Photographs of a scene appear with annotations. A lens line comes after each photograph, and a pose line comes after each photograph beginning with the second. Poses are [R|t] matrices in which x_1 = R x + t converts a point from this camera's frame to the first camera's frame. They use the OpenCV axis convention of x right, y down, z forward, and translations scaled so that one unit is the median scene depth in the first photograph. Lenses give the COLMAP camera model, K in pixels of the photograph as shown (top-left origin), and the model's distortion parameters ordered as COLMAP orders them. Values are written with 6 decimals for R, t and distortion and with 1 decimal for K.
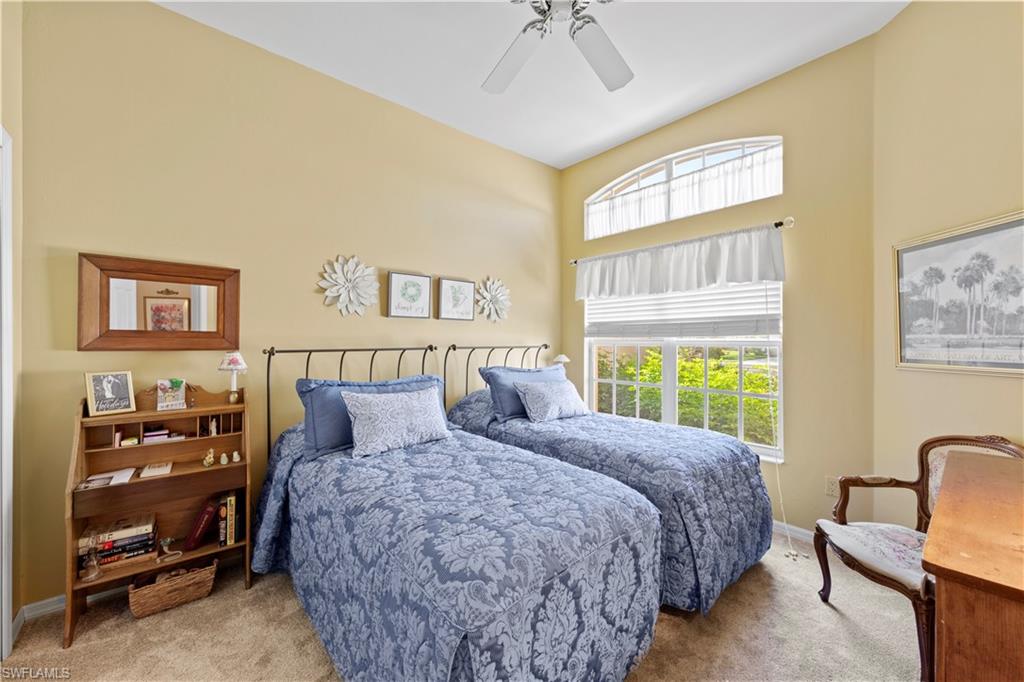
lens RADIAL K [[393.8, 0, 511.2], [0, 393.8, 339.6], [0, 0, 1]] dist [0.004608, 0.000134]
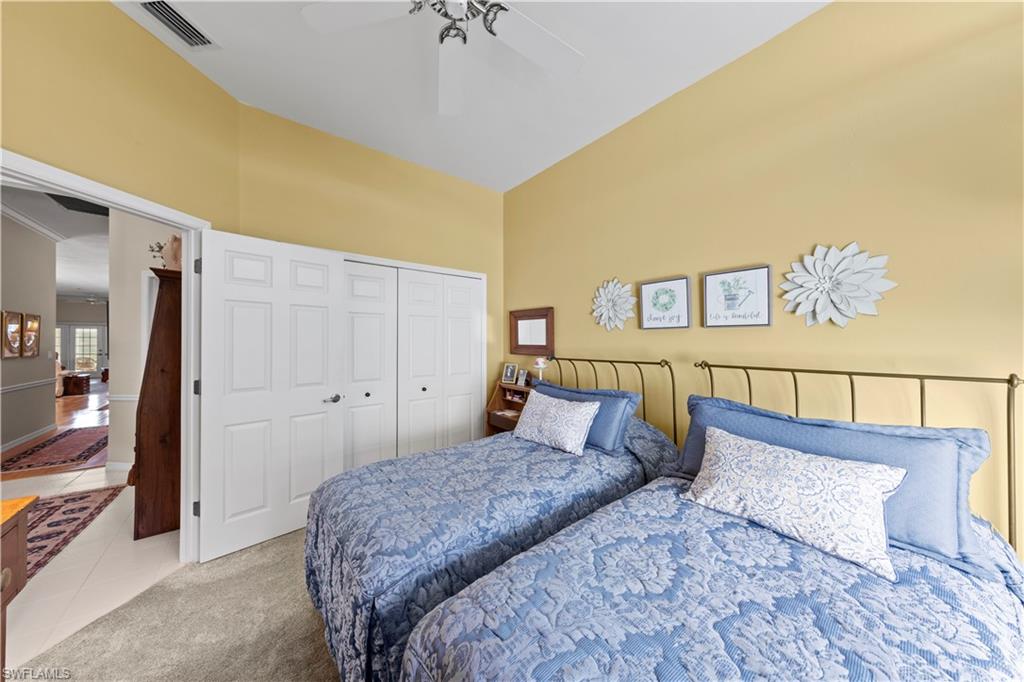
lens RADIAL K [[334.7, 0, 512.0], [0, 334.7, 341.0], [0, 0, 1]] dist [0.000108, -0.000007]
pose [[-0.040127, 0.002927, -0.999190, 0.659959], [0.009355, 0.999953, 0.002553, -0.039285], [0.999151, -0.009245, -0.040152, 0.838475]]
